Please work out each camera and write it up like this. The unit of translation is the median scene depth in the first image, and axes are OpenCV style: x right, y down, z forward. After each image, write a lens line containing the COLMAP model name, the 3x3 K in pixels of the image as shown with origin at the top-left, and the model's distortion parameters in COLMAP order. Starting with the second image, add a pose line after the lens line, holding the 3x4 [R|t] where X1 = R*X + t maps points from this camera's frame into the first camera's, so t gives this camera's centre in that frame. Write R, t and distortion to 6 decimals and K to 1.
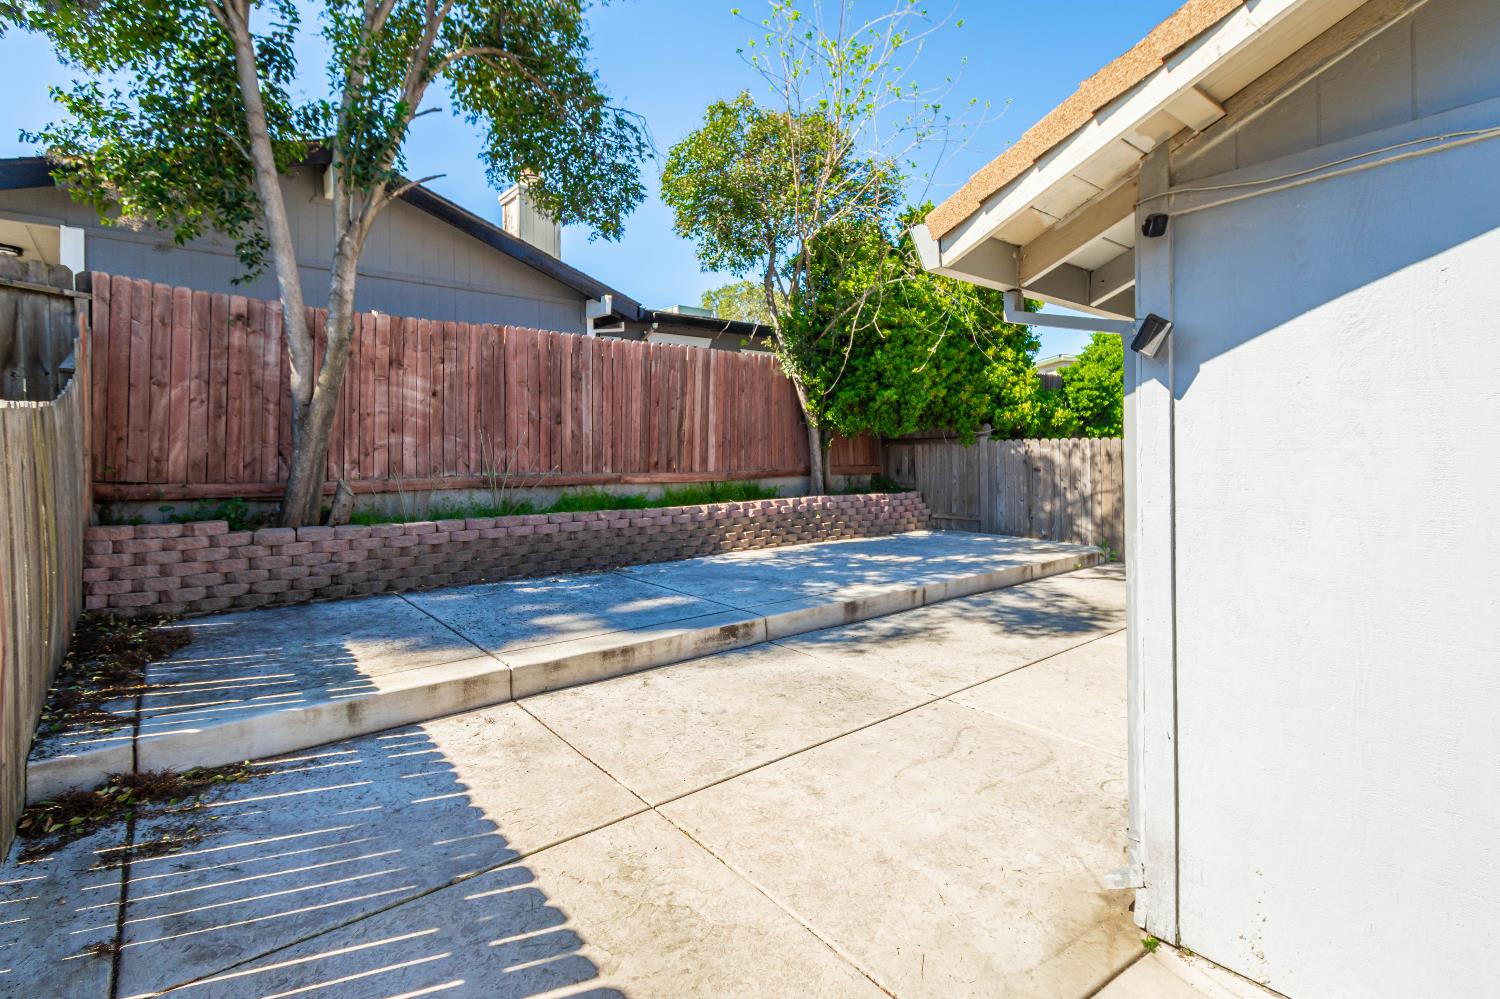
lens RADIAL K [[677.1, 0, 763.8], [0, 677.1, 450.3], [0, 0, 1]] dist [0.000767, -0.000131]
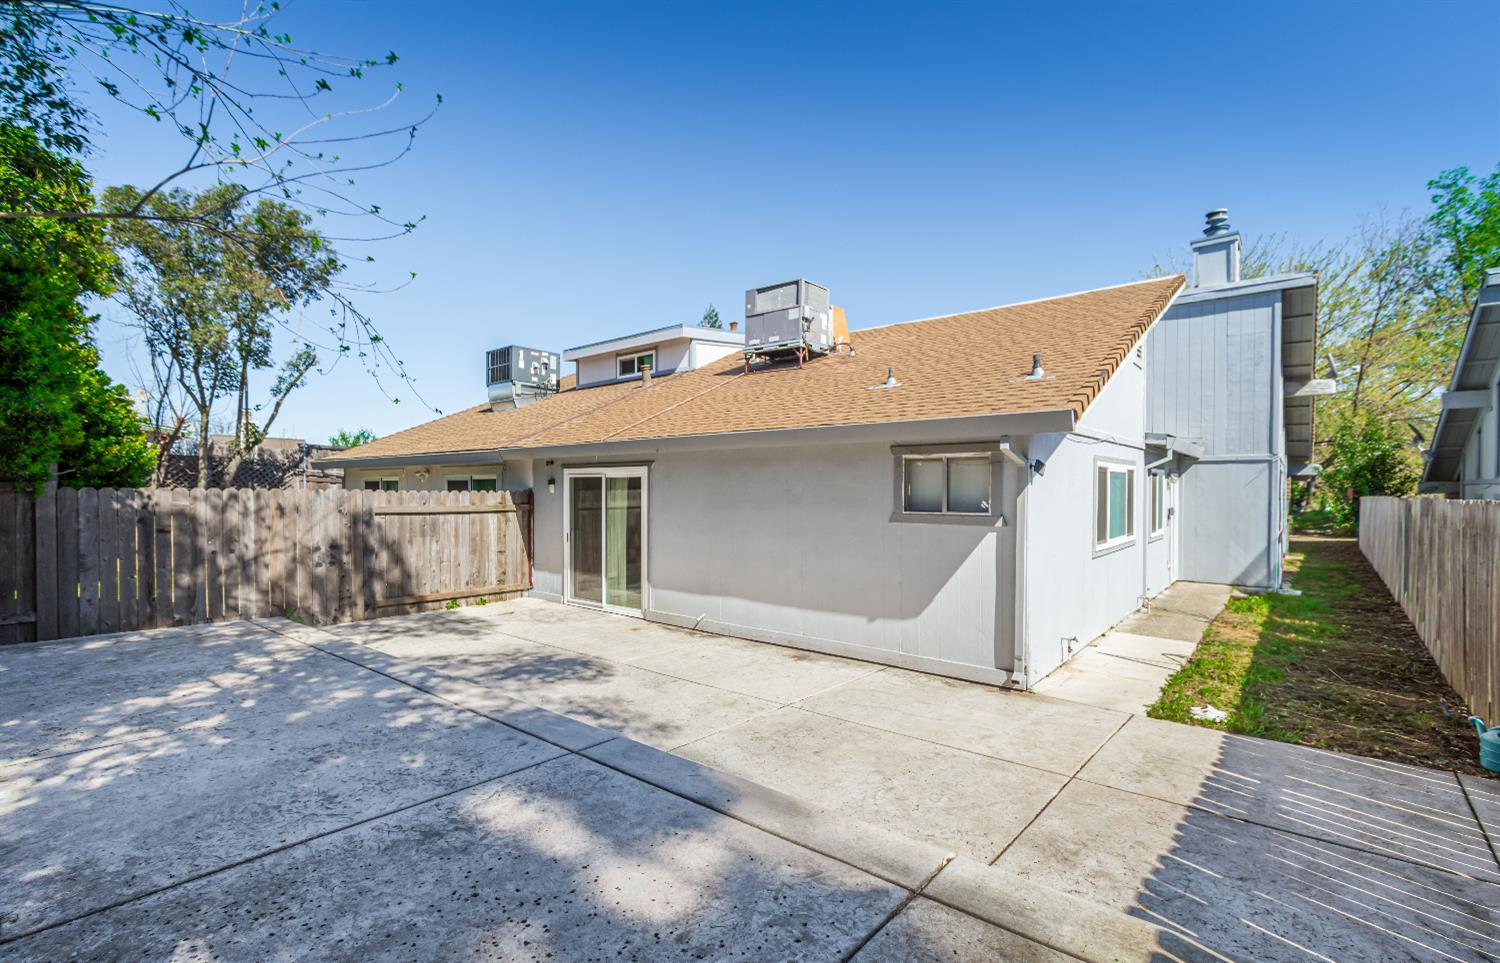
lens RADIAL K [[655.4, 0, 750.3], [0, 655.4, 508.1], [0, 0, 1]] dist [0.000489, -0.000030]
pose [[-0.132432, -0.016695, 0.991051, -0.535121], [-0.003575, 0.999860, 0.016366, -0.012390], [-0.991186, -0.001376, -0.132473, 0.707391]]
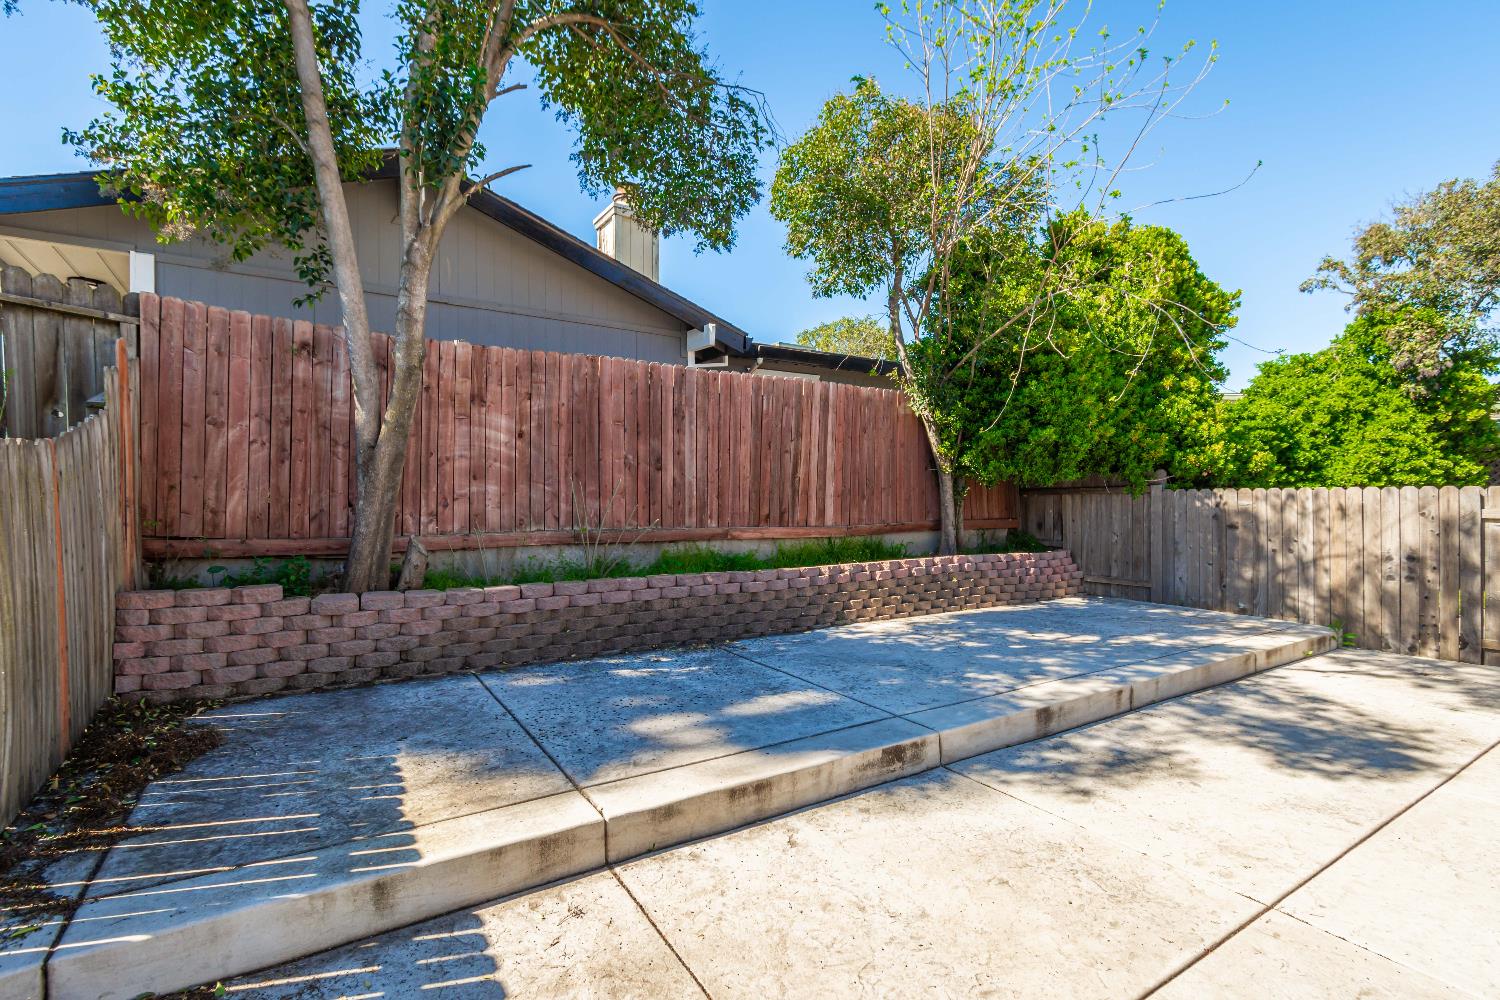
lens RADIAL K [[675.4, 0, 750.0], [0, 675.4, 500.0], [0, 0, 1]] dist [-0.004204, -0.000281]
pose [[0.989485, 0.004602, -0.144563, -0.070744], [-0.004198, 0.999986, 0.003100, -0.004440], [0.144576, -0.002460, 0.989491, 0.185706]]
